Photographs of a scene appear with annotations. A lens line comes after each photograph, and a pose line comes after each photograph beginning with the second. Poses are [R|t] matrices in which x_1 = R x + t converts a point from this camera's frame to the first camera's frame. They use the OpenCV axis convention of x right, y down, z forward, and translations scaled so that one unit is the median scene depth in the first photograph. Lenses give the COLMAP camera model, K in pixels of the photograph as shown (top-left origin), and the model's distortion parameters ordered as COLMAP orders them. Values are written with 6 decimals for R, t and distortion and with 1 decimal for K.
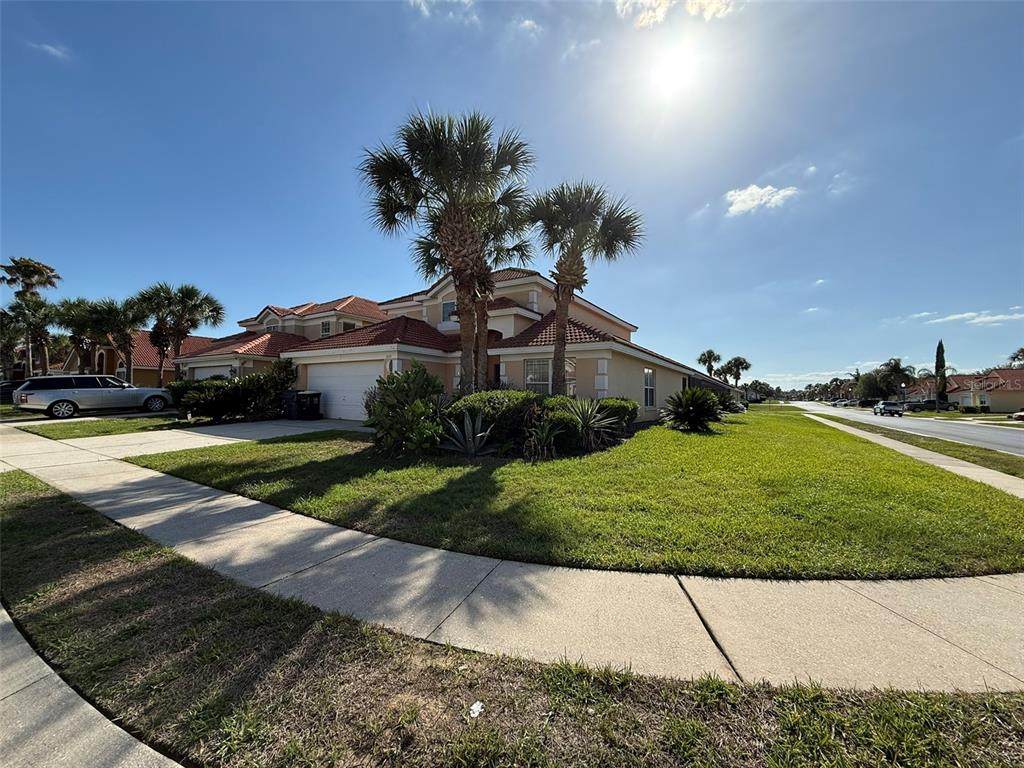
lens RADIAL K [[410.9, 0, 505.4], [0, 410.9, 388.8], [0, 0, 1]] dist [-0.002107, 0.000493]
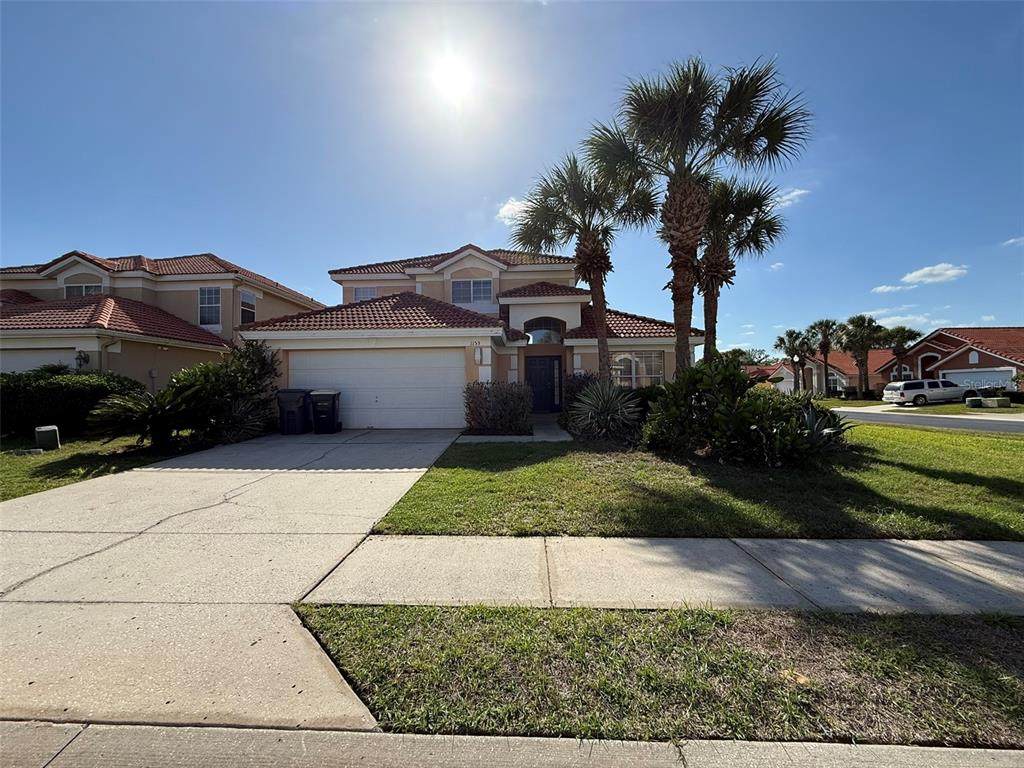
lens RADIAL K [[410.9, 0, 508.7], [0, 410.9, 384.1], [0, 0, 1]] dist [-0.002107, 0.000493]
pose [[0.873993, -0.005874, 0.485902, -0.492731], [0.007857, 0.999967, -0.002044, -0.002733], [-0.485874, 0.005604, 0.874011, 0.263647]]
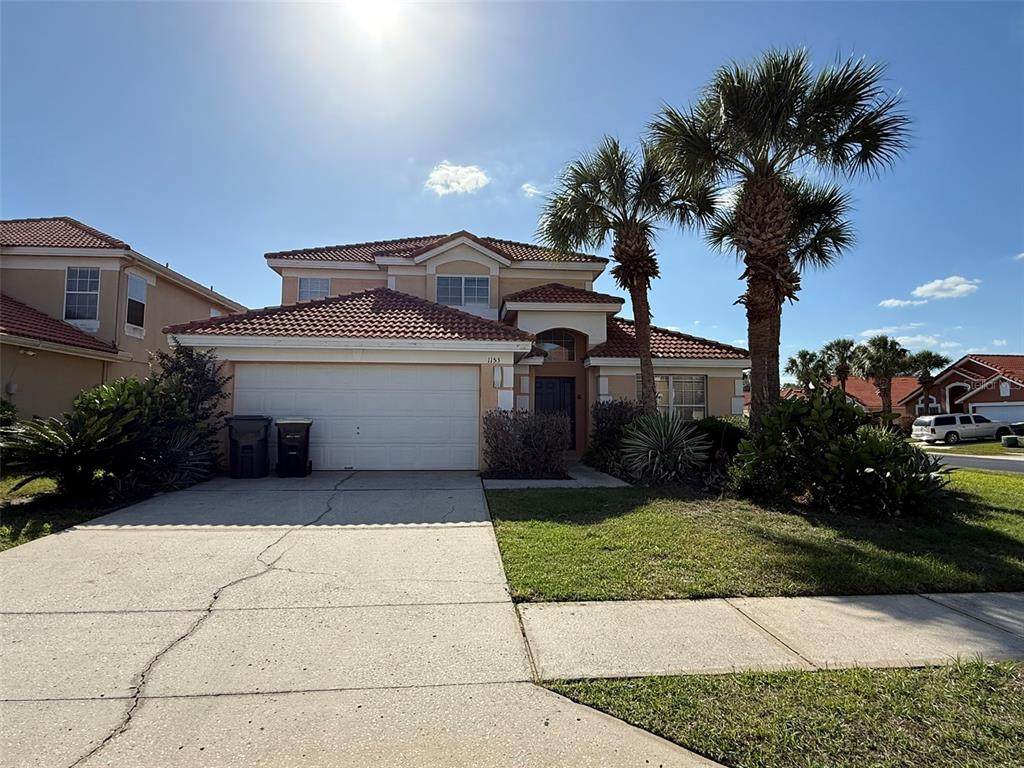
lens RADIAL K [[548.6, 0, 518.3], [0, 548.6, 382.1], [0, 0, 1]] dist [-0.001764, -0.002002]
pose [[0.799025, 0.039594, 0.599993, -0.598893], [-0.009445, 0.998533, -0.053316, -0.006221], [-0.601223, 0.036934, 0.798227, 0.298809]]
